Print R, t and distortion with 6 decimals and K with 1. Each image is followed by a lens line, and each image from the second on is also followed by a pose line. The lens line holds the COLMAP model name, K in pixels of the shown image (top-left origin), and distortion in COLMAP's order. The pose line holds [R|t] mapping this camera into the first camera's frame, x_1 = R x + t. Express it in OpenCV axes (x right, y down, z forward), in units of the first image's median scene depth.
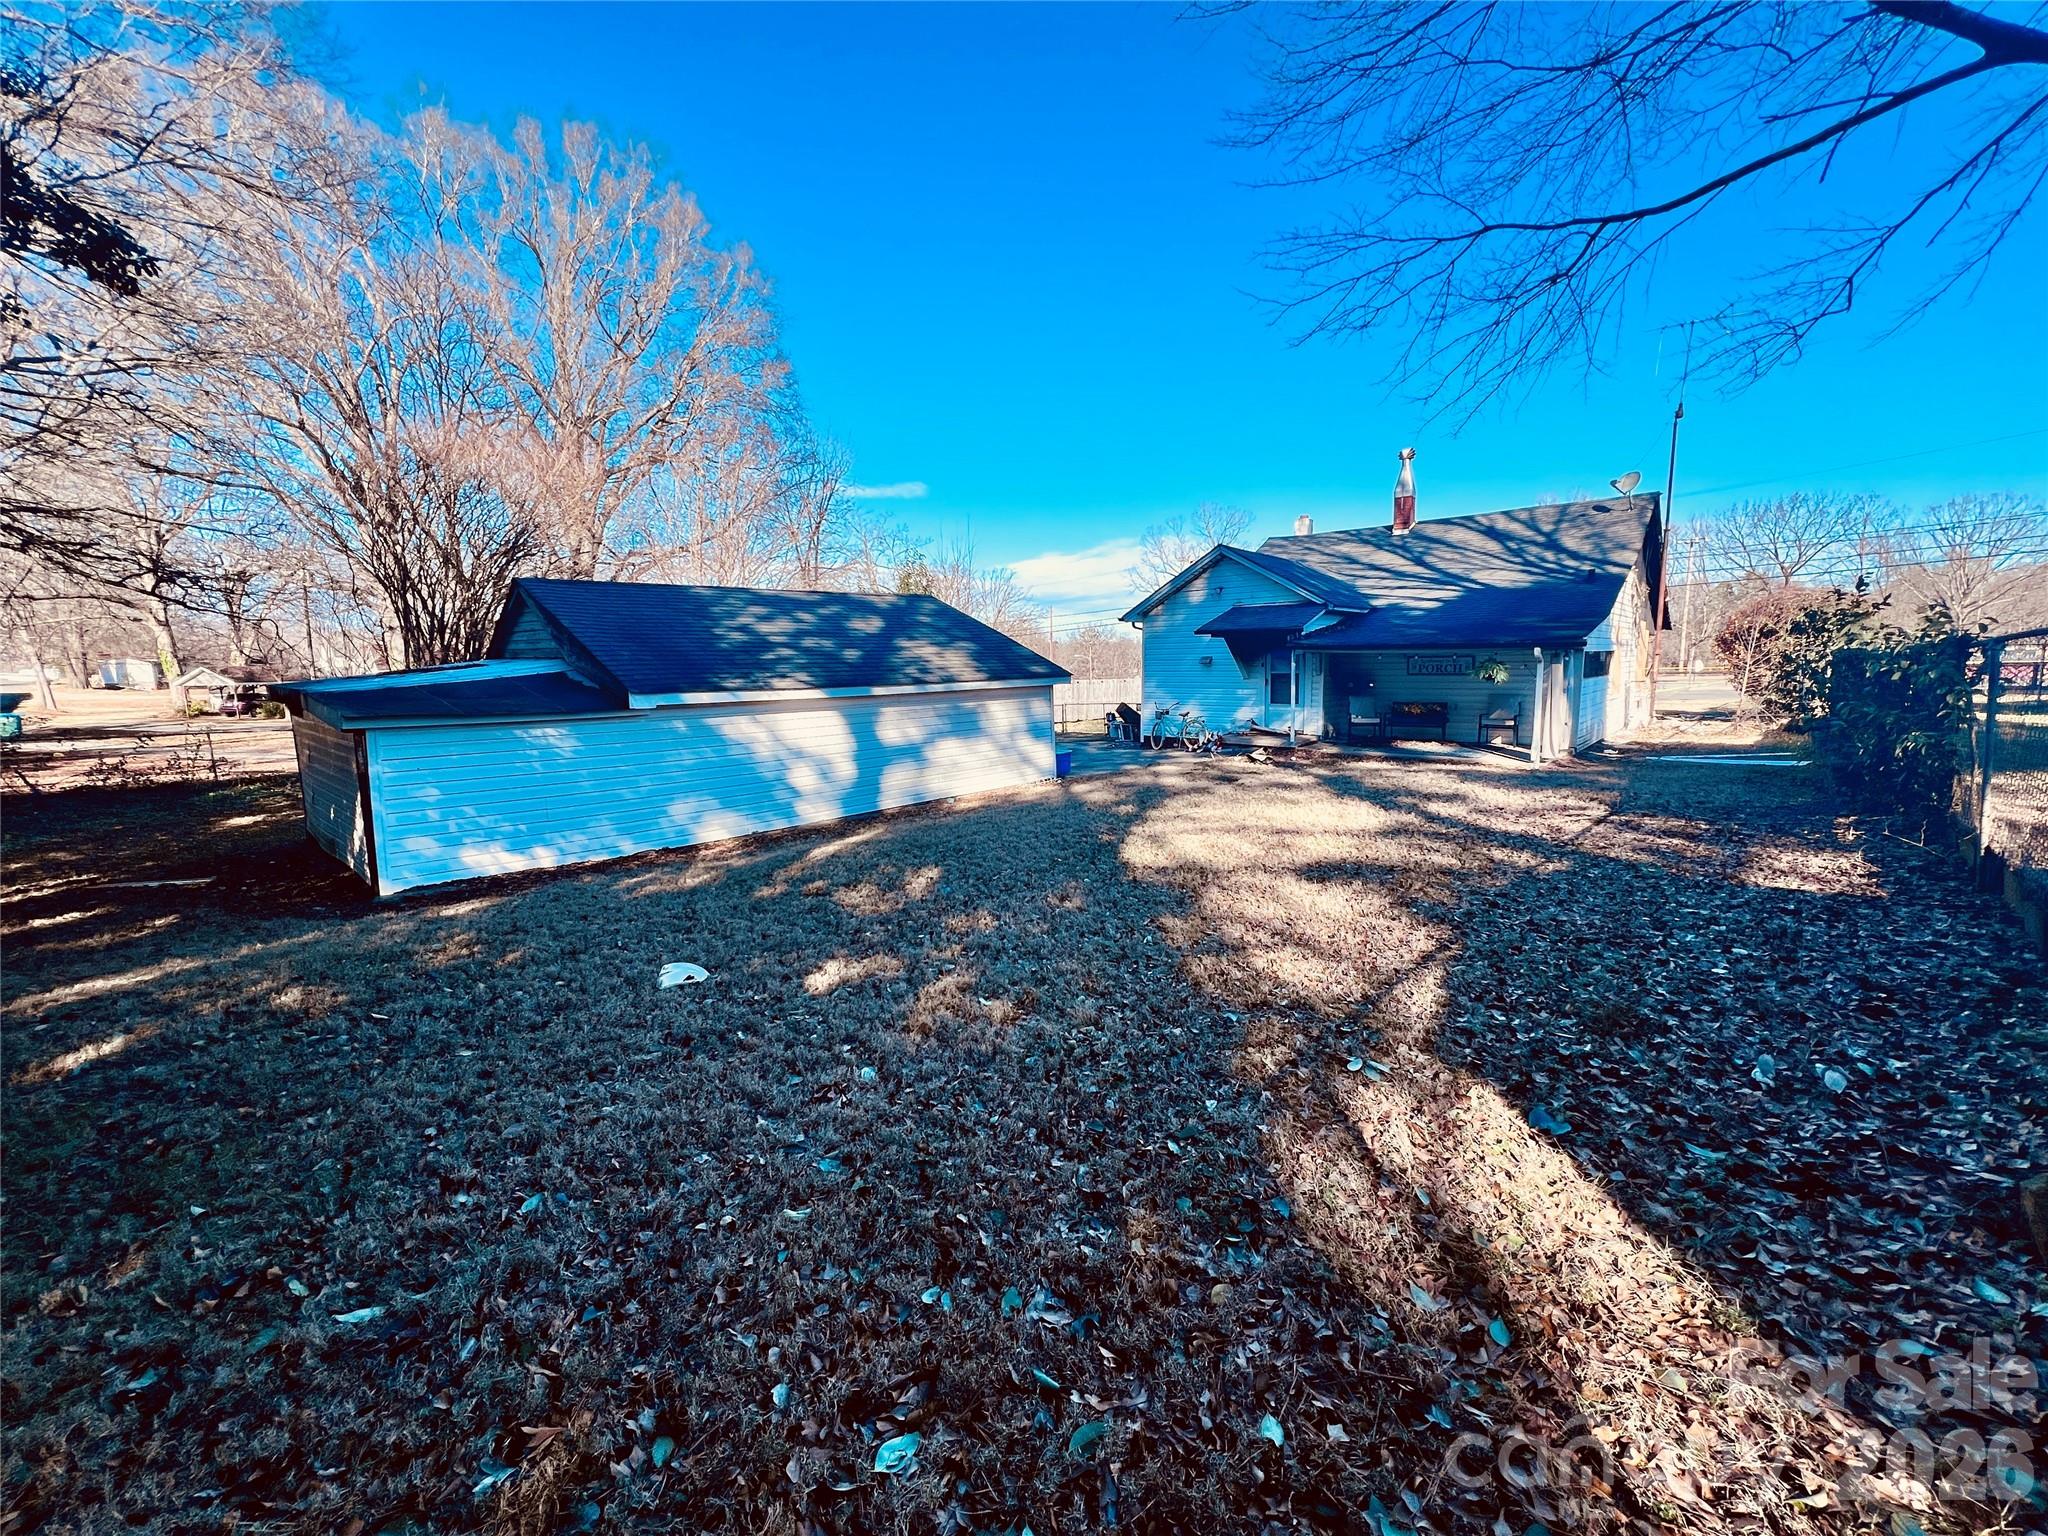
lens RADIAL K [[811.7, 0, 1024.5], [0, 811.7, 766.5], [0, 0, 1]] dist [-0.000963, 0.000290]
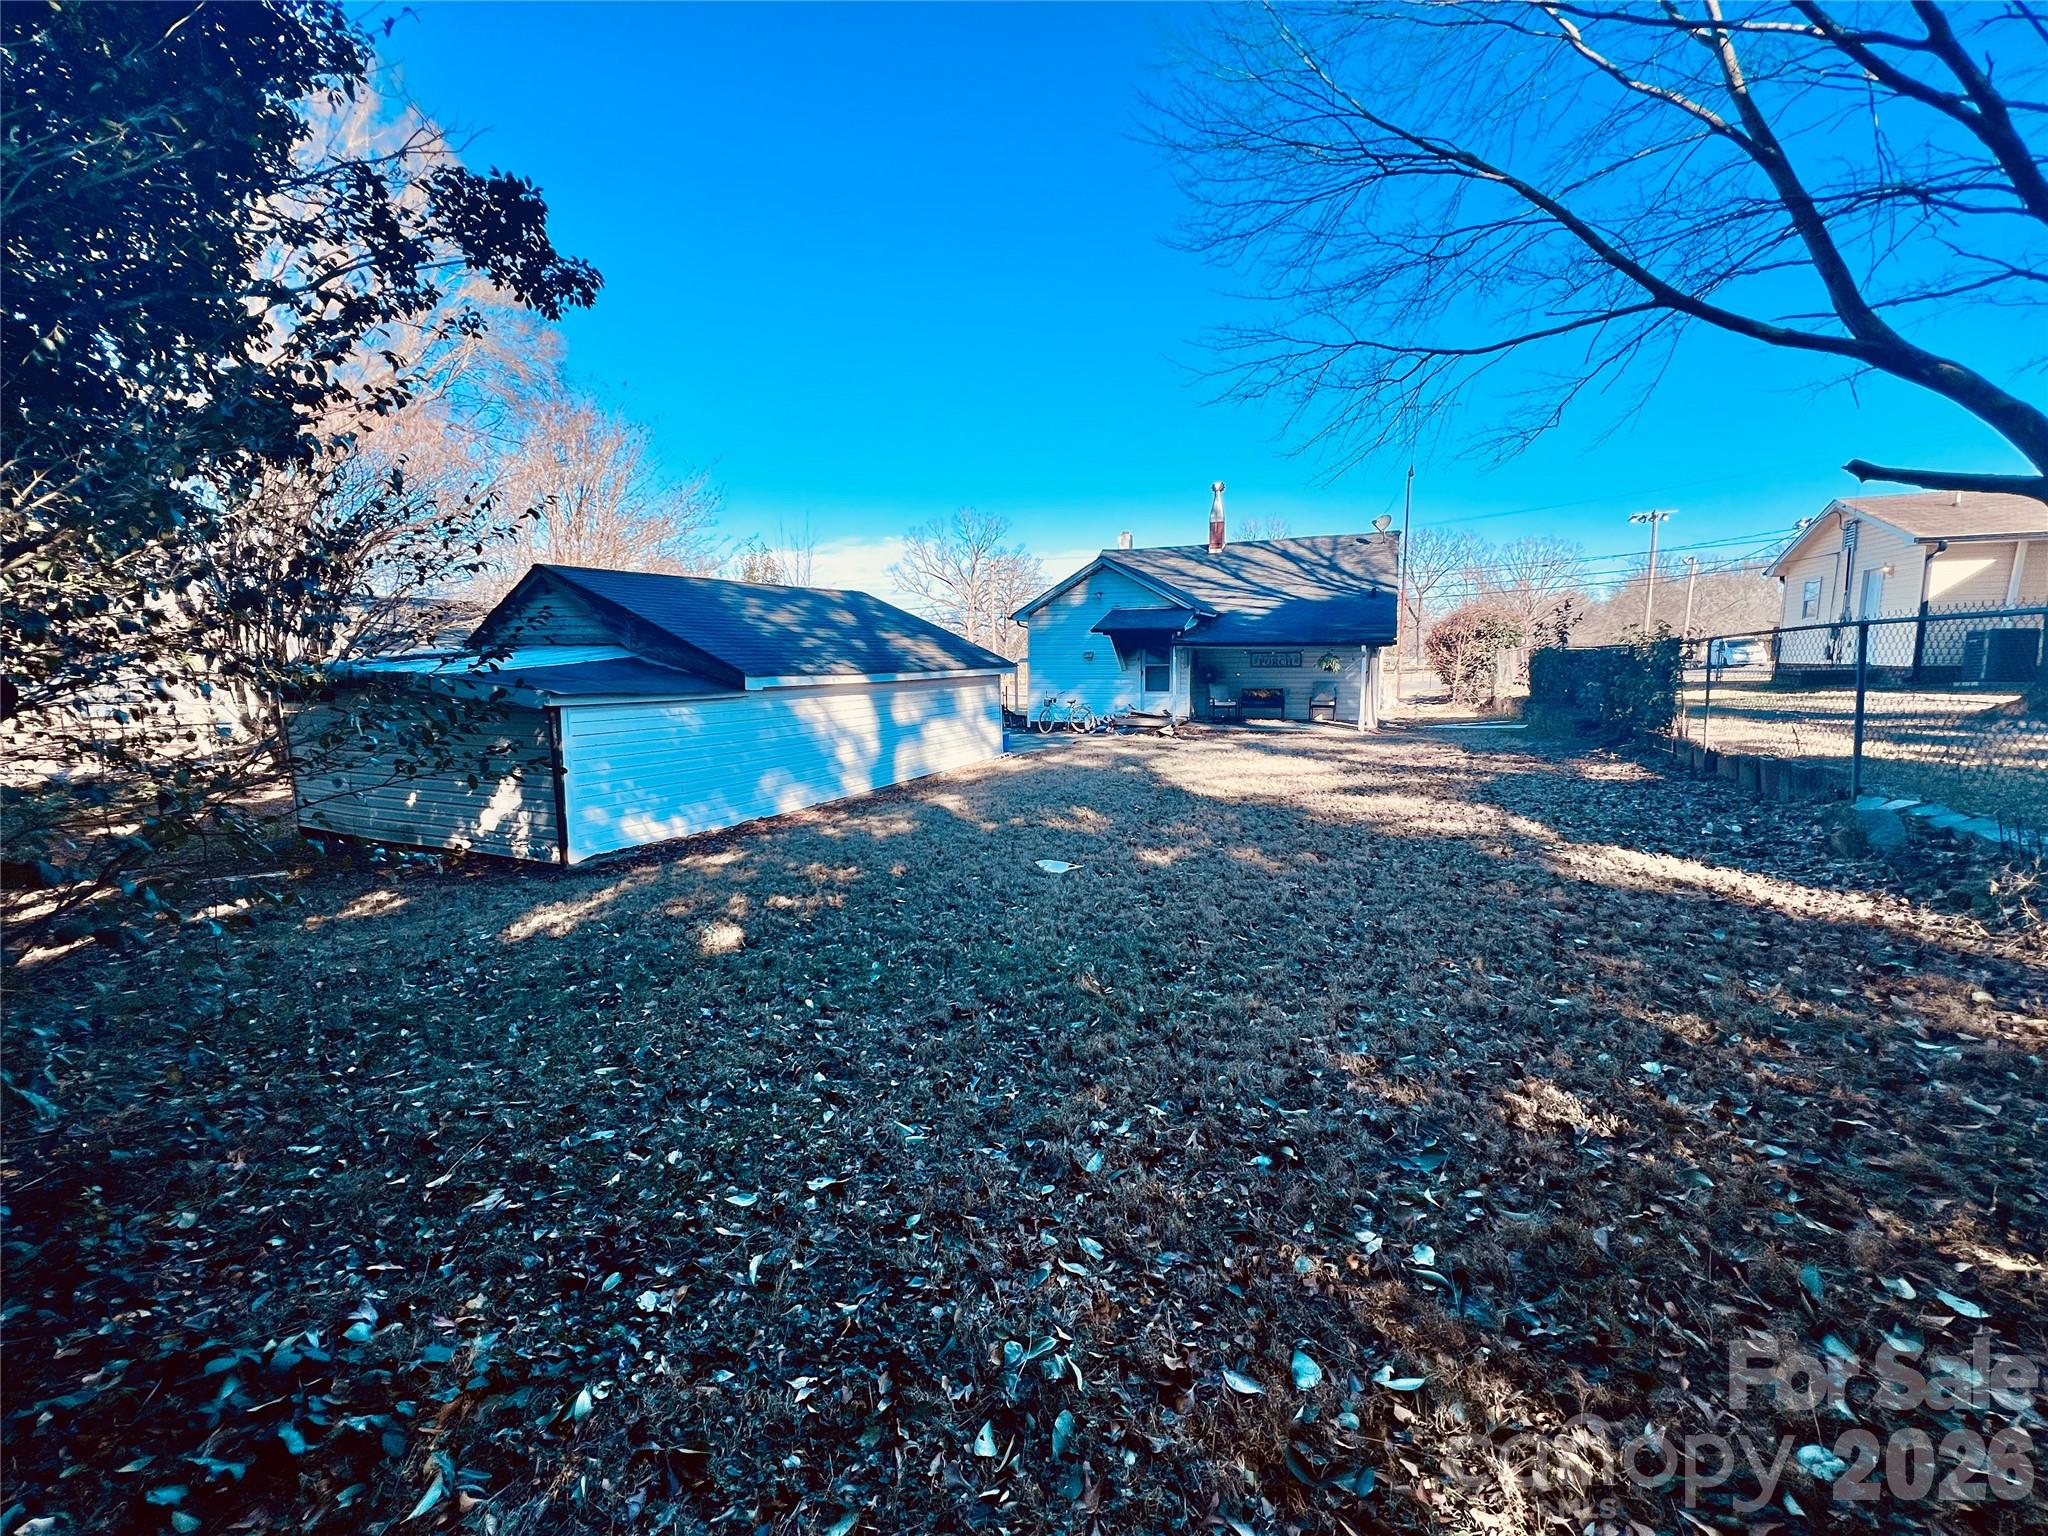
lens RADIAL K [[811.7, 0, 1024.5], [0, 811.7, 766.5], [0, 0, 1]] dist [-0.000963, 0.000290]
pose [[0.952541, -0.034111, 0.302493, -0.282288], [0.033929, 0.999407, 0.005856, 0.024136], [-0.302513, 0.004685, 0.953134, -0.101577]]
